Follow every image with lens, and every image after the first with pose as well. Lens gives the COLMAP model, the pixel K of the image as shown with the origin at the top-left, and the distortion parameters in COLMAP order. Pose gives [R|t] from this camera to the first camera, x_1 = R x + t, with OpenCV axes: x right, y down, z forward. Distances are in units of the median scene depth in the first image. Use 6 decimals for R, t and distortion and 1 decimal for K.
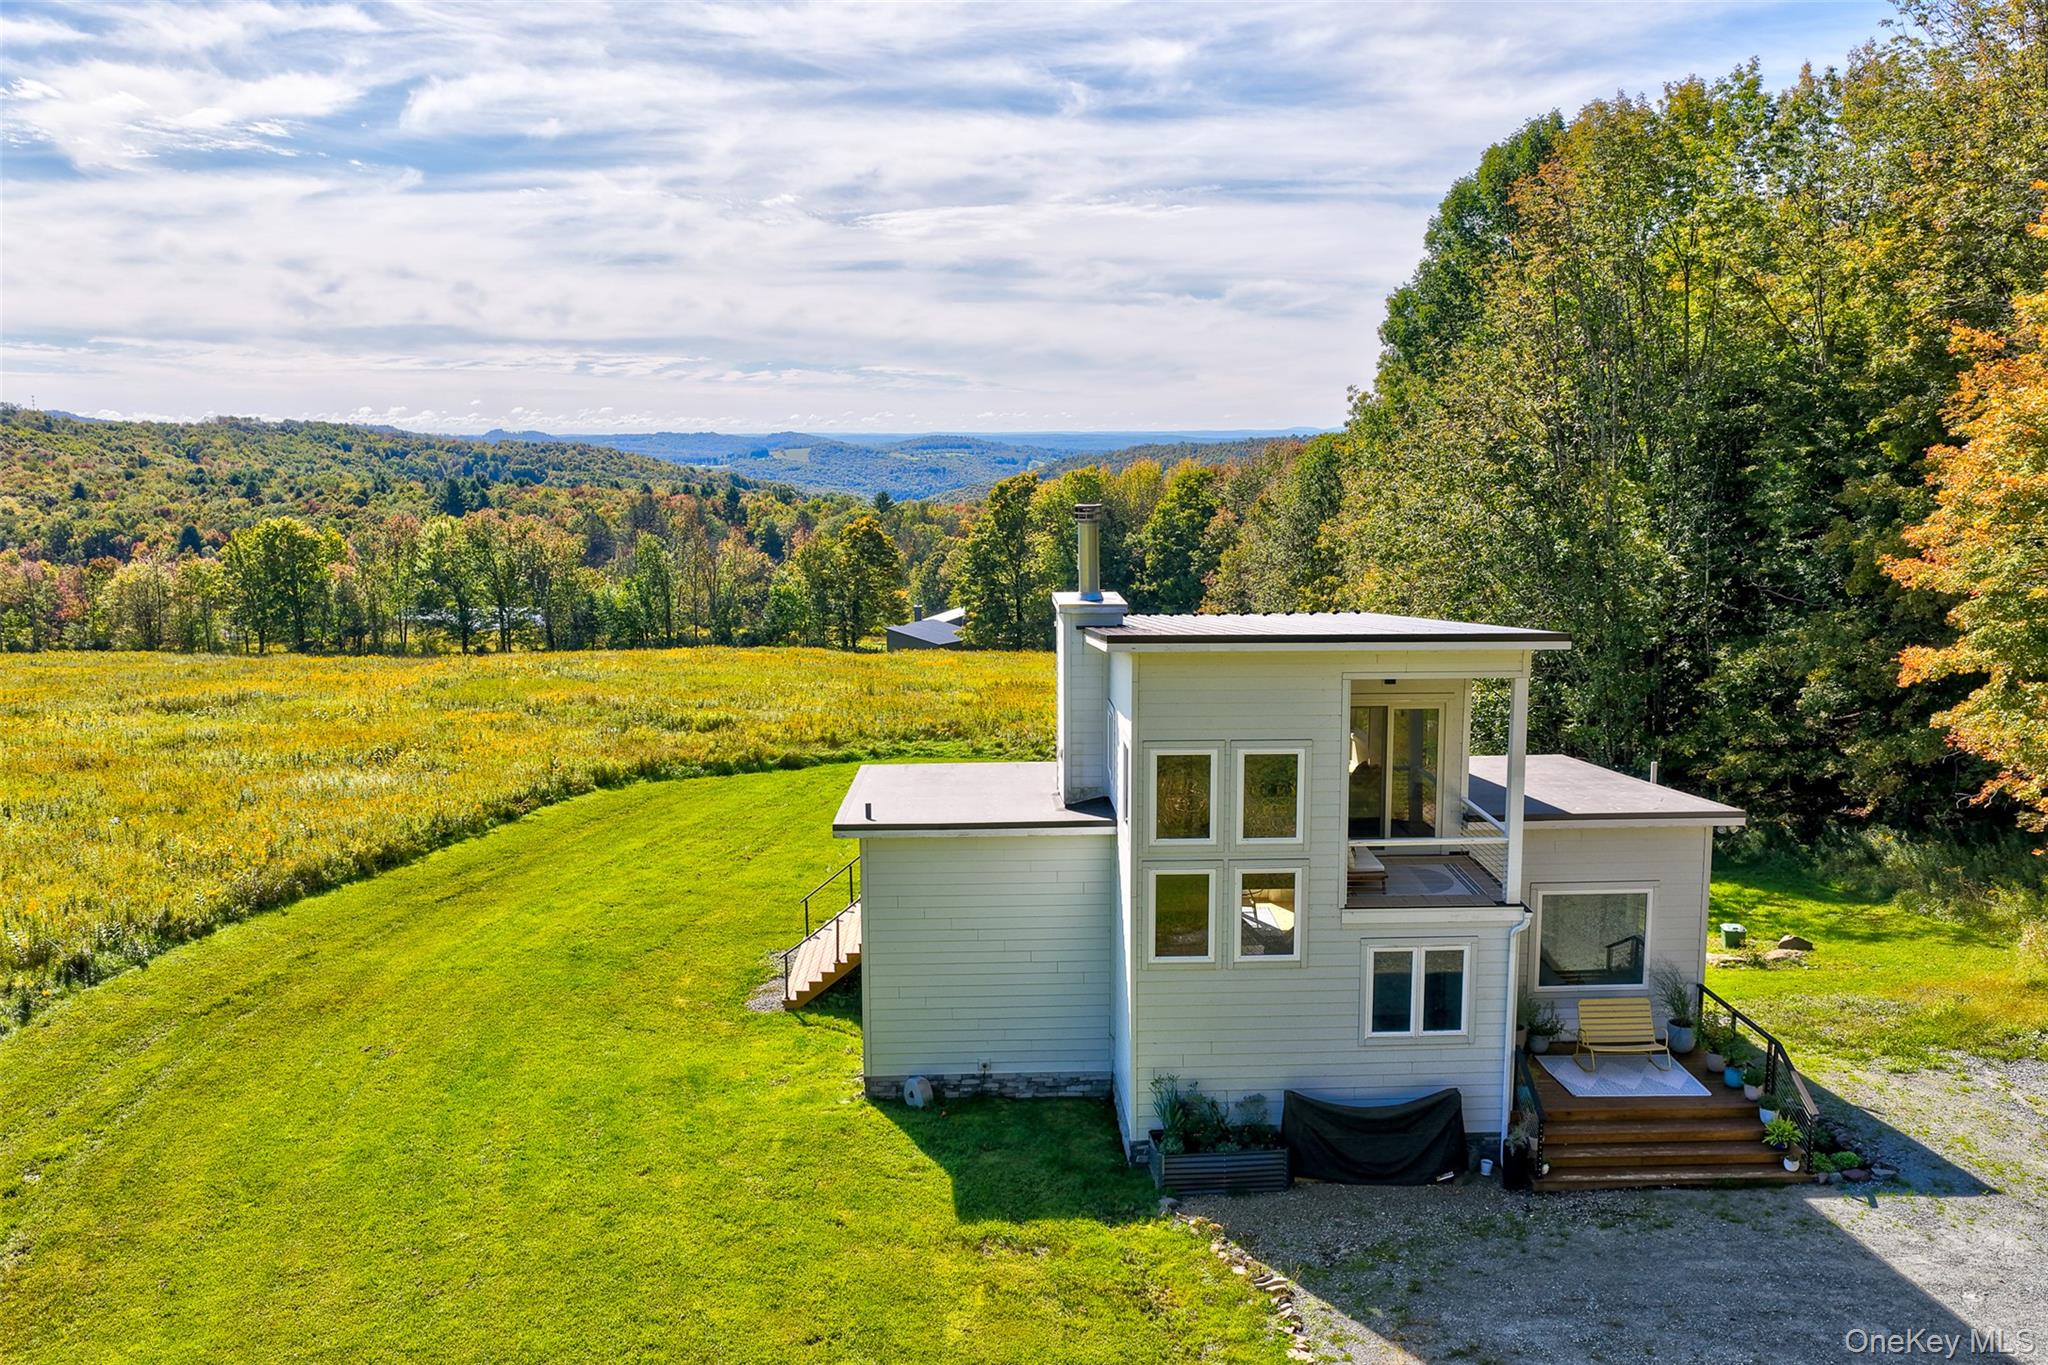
lens RADIAL K [[1726.0, 0, 1130.0], [0, 1726.0, 793.1], [0, 0, 1]] dist [0.085212, -0.057300]
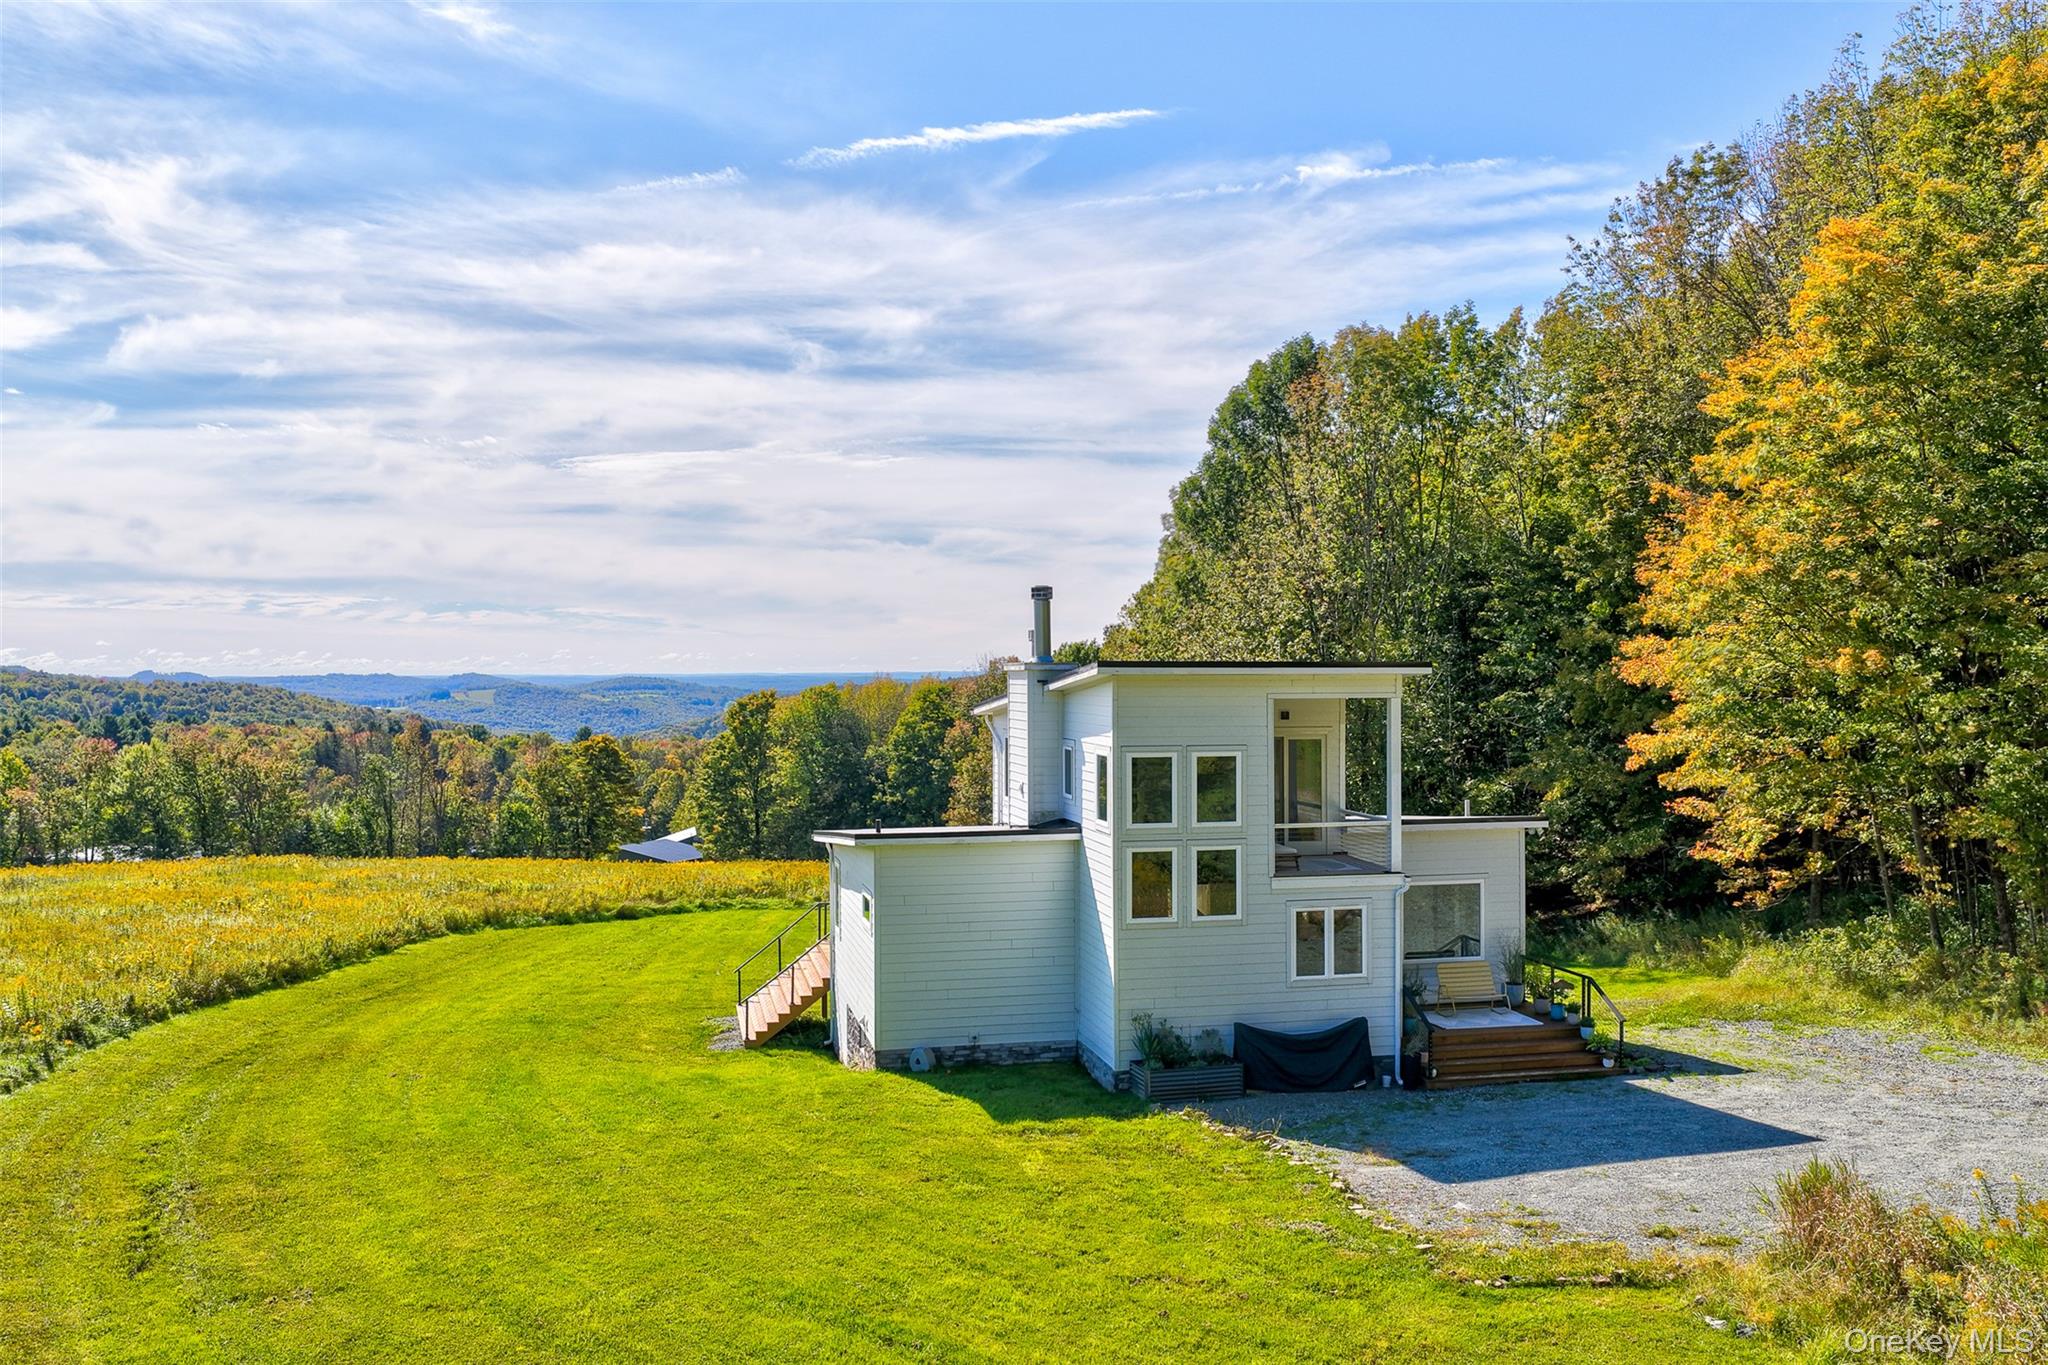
lens RADIAL K [[1690.0, 0, 1150.4], [0, 1690.0, 683.2], [0, 0, 1]] dist [0.090759, -0.015528]
pose [[0.984121, -0.003918, 0.177458, -0.107275], [0.038364, 0.980821, -0.191097, 0.090253], [-0.173306, 0.194871, 0.965397, -0.138108]]
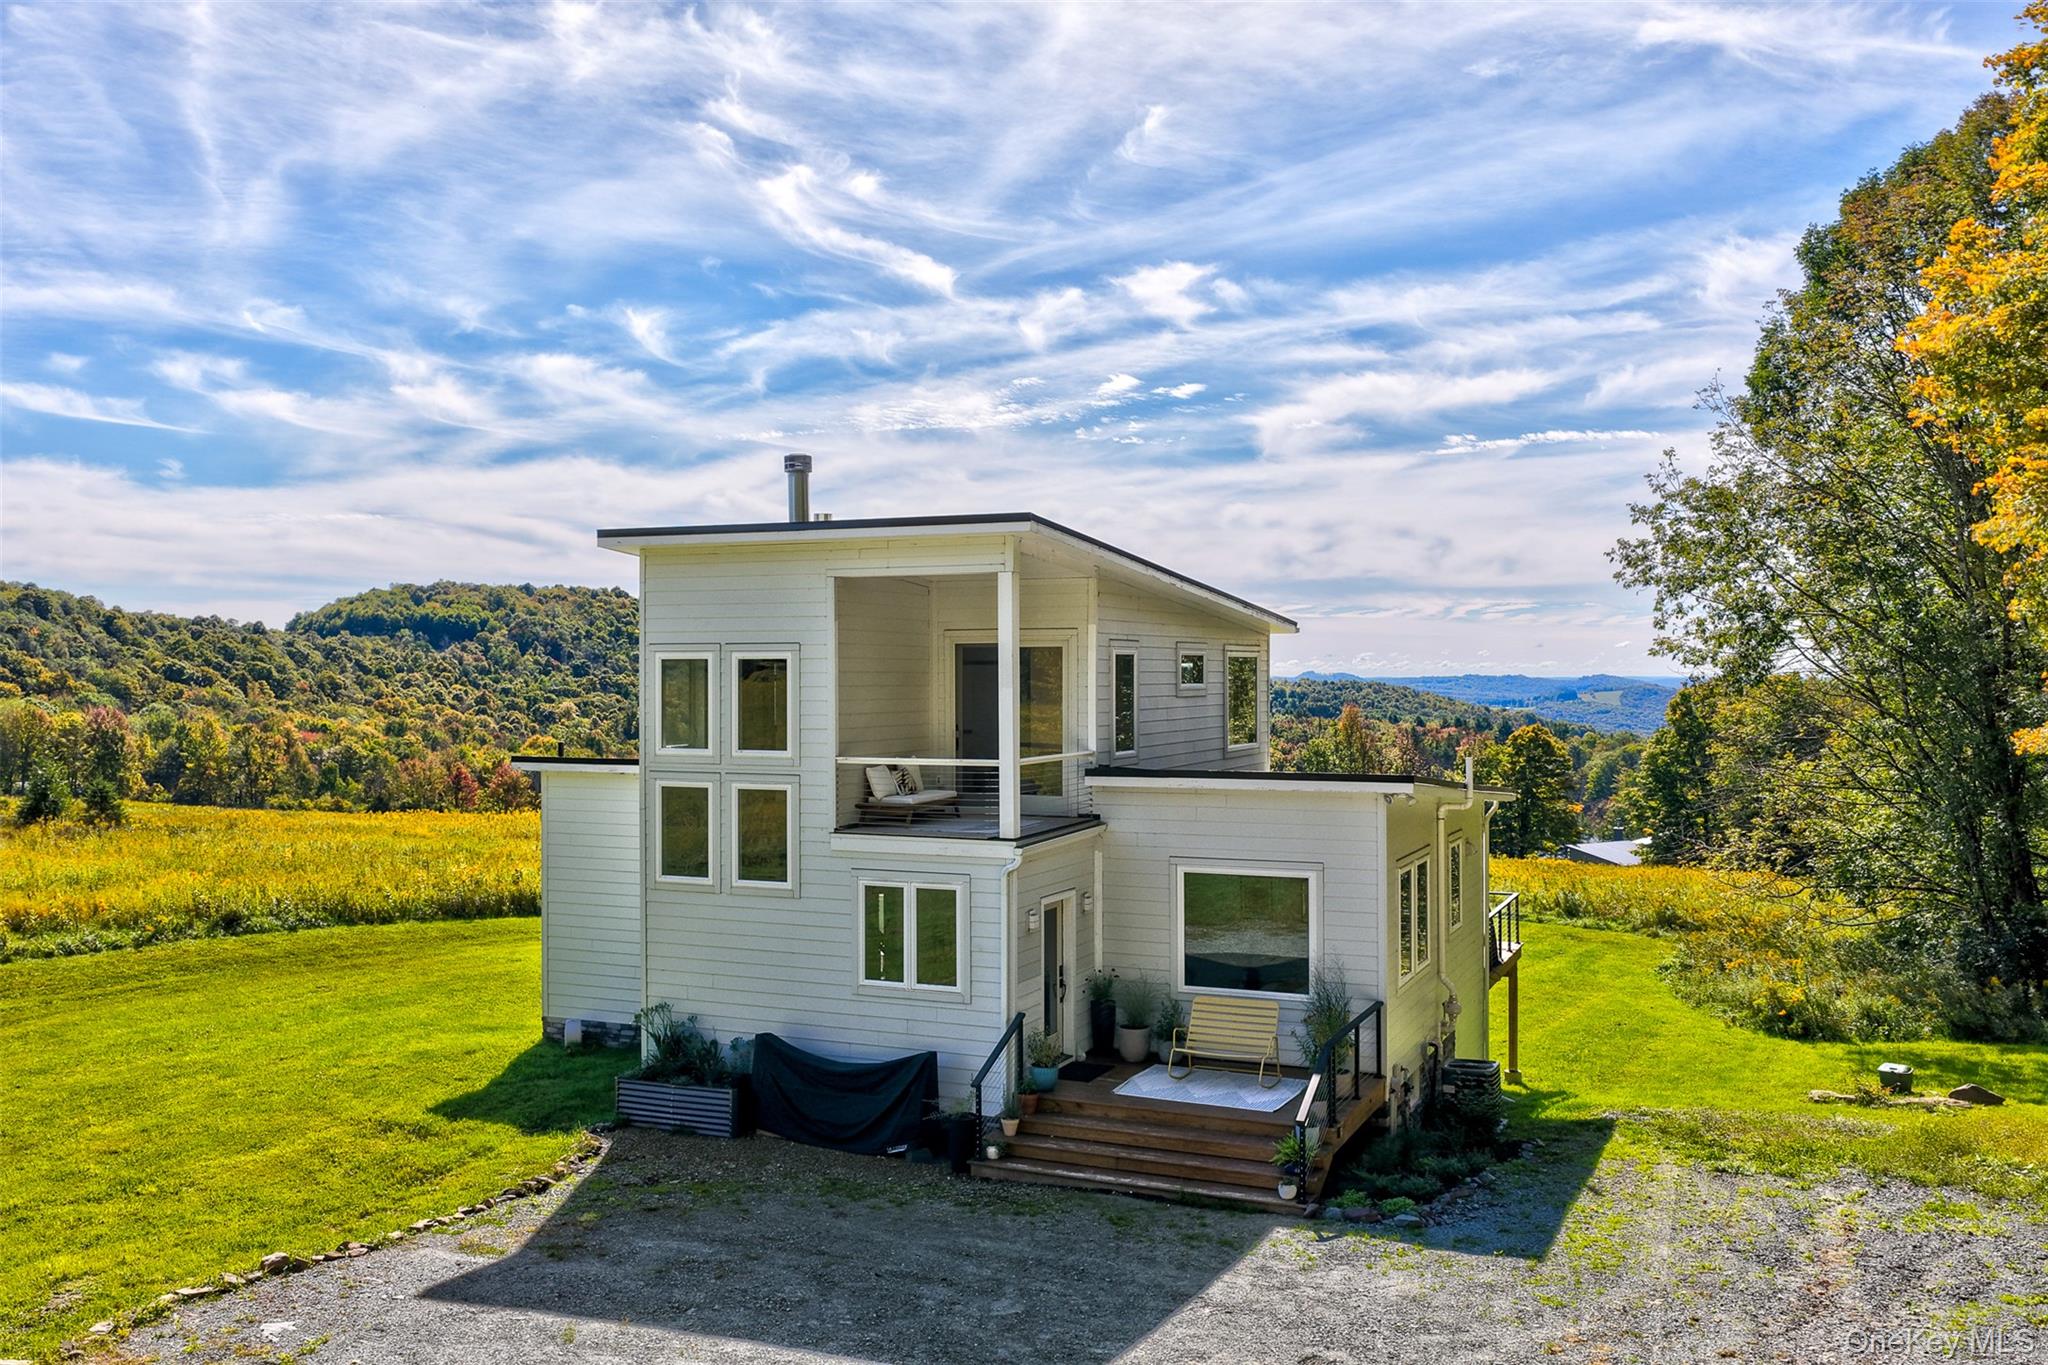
lens RADIAL K [[1712.7, 0, 1017.2], [0, 1712.7, 676.6], [0, 0, 1]] dist [0.006190, -0.002183]
pose [[0.879786, -0.000974, -0.475369, 0.349849], [-0.093419, 0.980144, -0.174902, 0.073969], [0.466101, 0.198285, 0.862226, 0.138373]]
